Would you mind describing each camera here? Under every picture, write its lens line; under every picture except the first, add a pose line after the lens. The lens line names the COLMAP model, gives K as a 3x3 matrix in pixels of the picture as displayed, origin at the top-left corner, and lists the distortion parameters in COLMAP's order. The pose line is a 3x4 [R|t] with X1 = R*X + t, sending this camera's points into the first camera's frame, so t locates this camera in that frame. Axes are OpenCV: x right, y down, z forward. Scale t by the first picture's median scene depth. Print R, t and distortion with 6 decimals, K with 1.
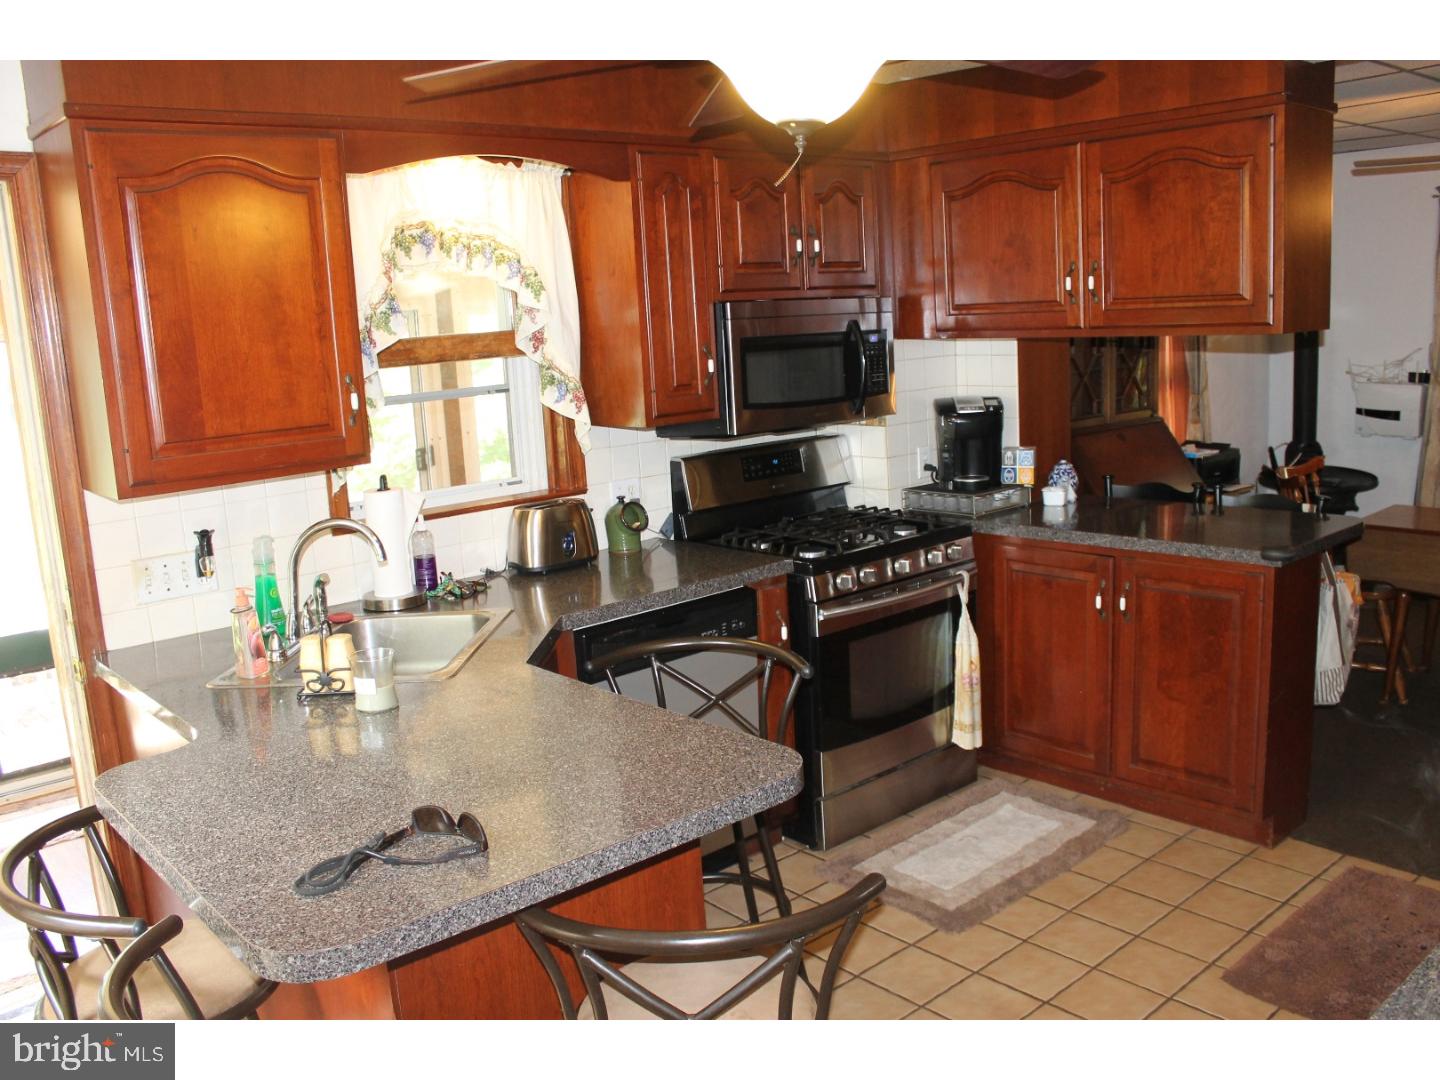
lens RADIAL K [[1219.6, 0, 720.0], [0, 1219.6, 540.0], [0, 0, 1]] dist [-0.179312, 0.175861]
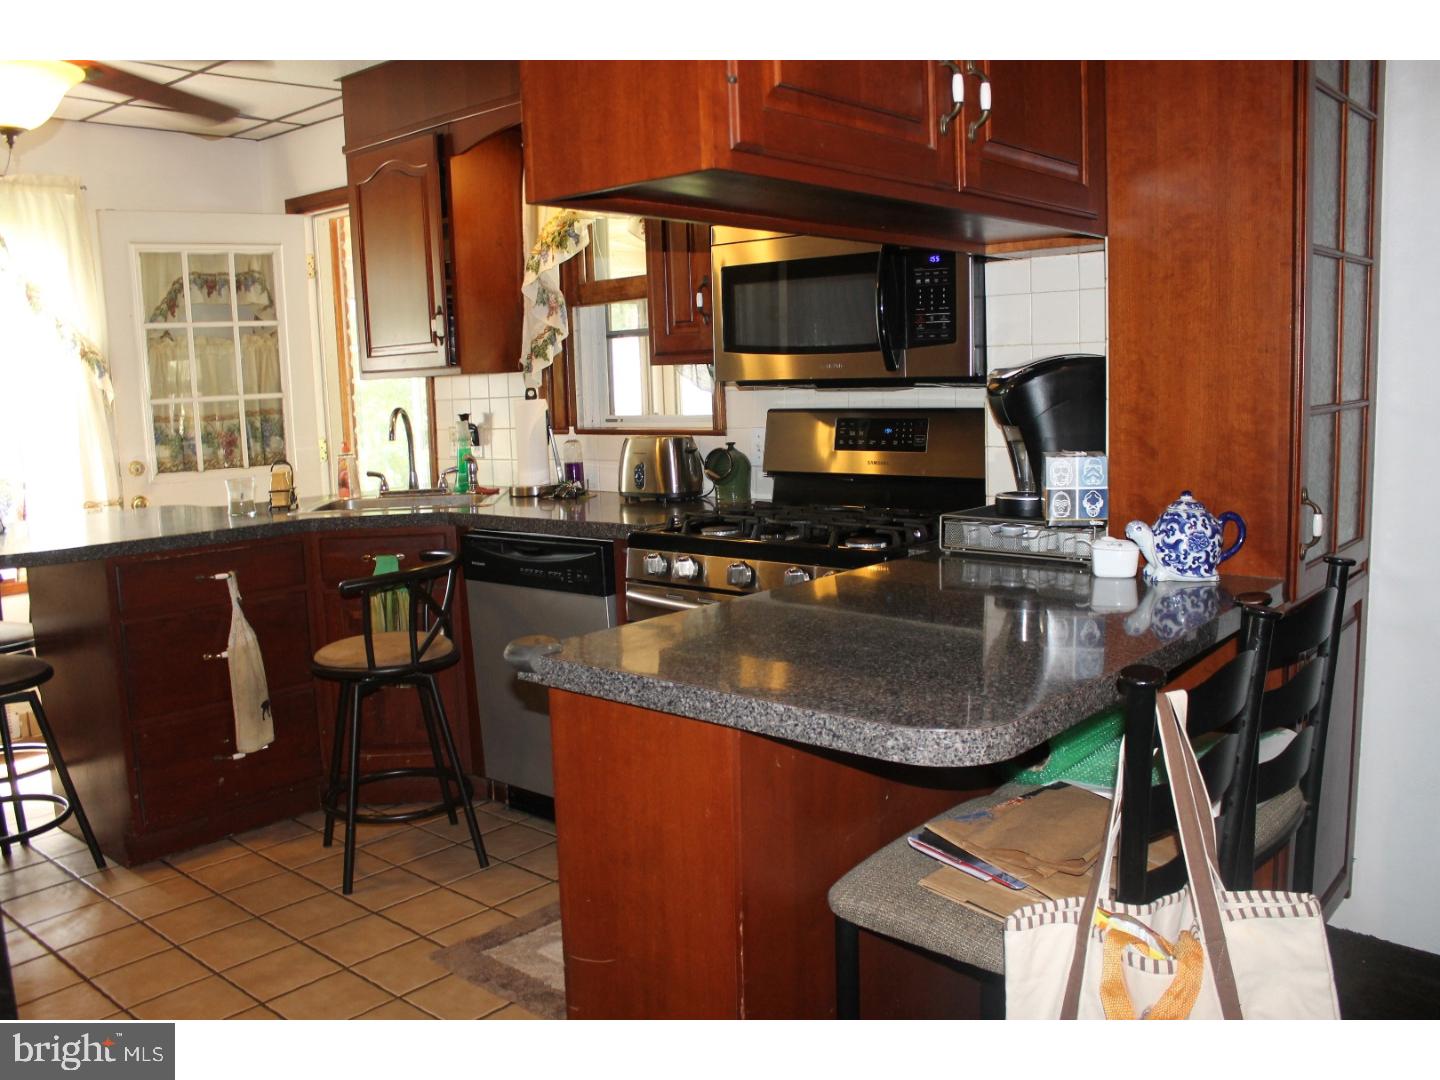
lens RADIAL K [[1219.6, 0, 720.0], [0, 1219.6, 540.0], [0, 0, 1]] dist [-0.179312, 0.175861]
pose [[0.126201, 0.172980, -0.976807, 0.917346], [-0.160496, 0.975267, 0.151972, -0.112554], [0.978935, 0.137595, 0.150842, 0.946780]]
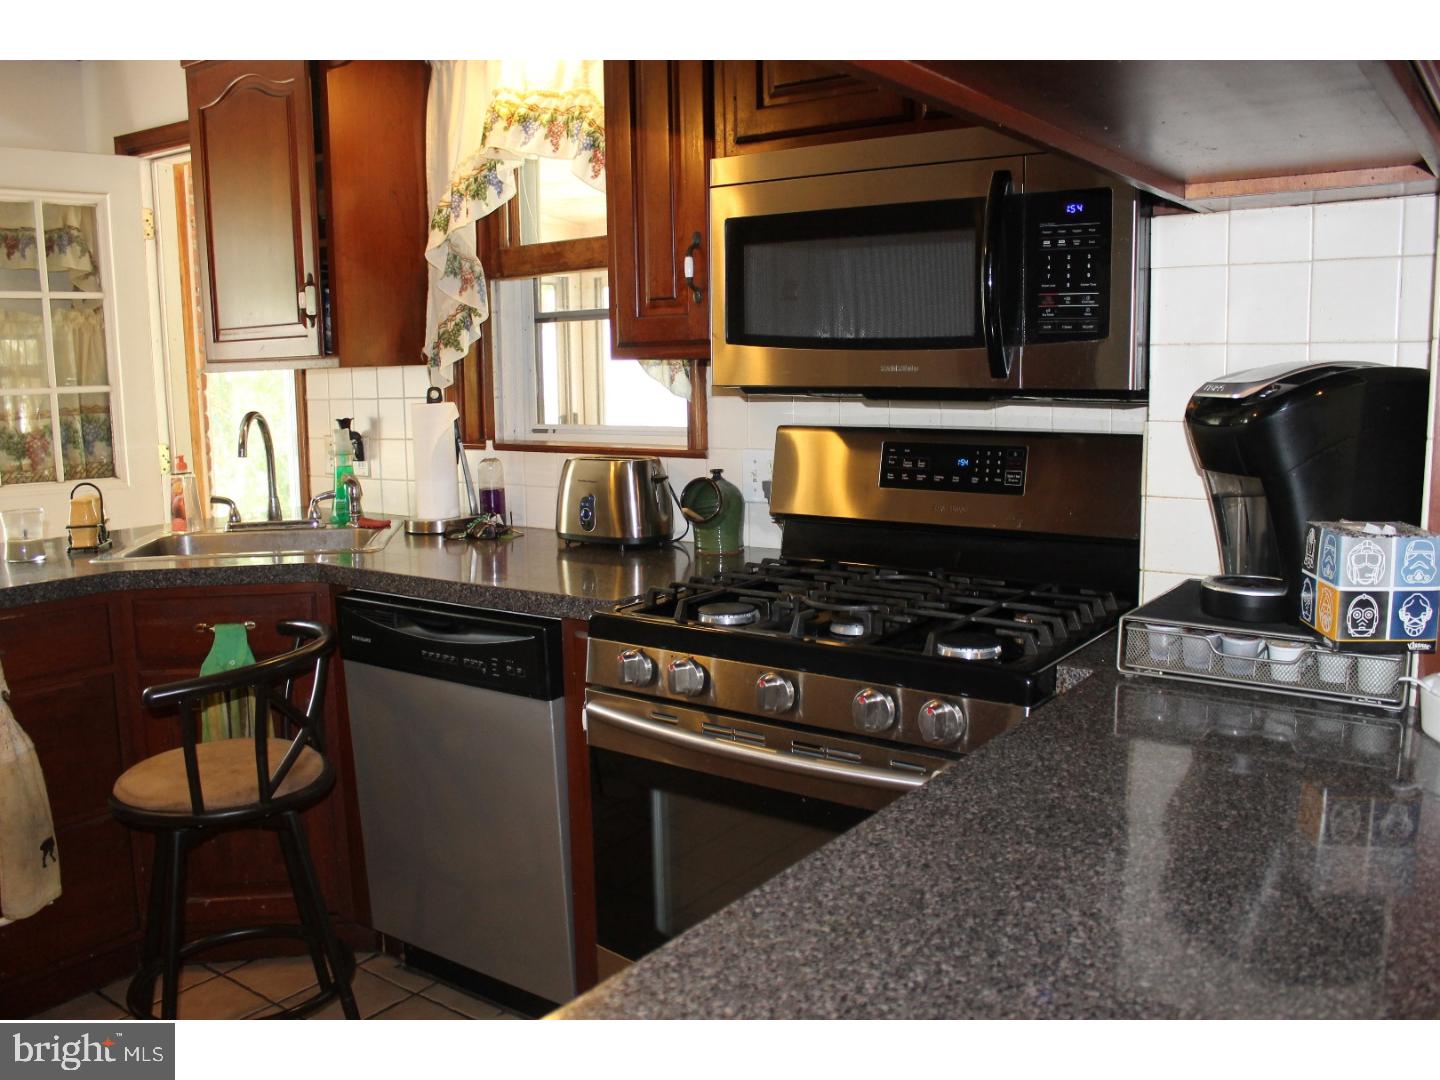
lens RADIAL K [[1219.6, 0, 720.0], [0, 1219.6, 540.0], [0, 0, 1]] dist [-0.179312, 0.175861]
pose [[0.211938, 0.180466, -0.960476, 0.624070], [-0.180284, 0.973154, 0.143067, -0.102753], [0.960510, 0.142837, 0.238783, 0.930540]]
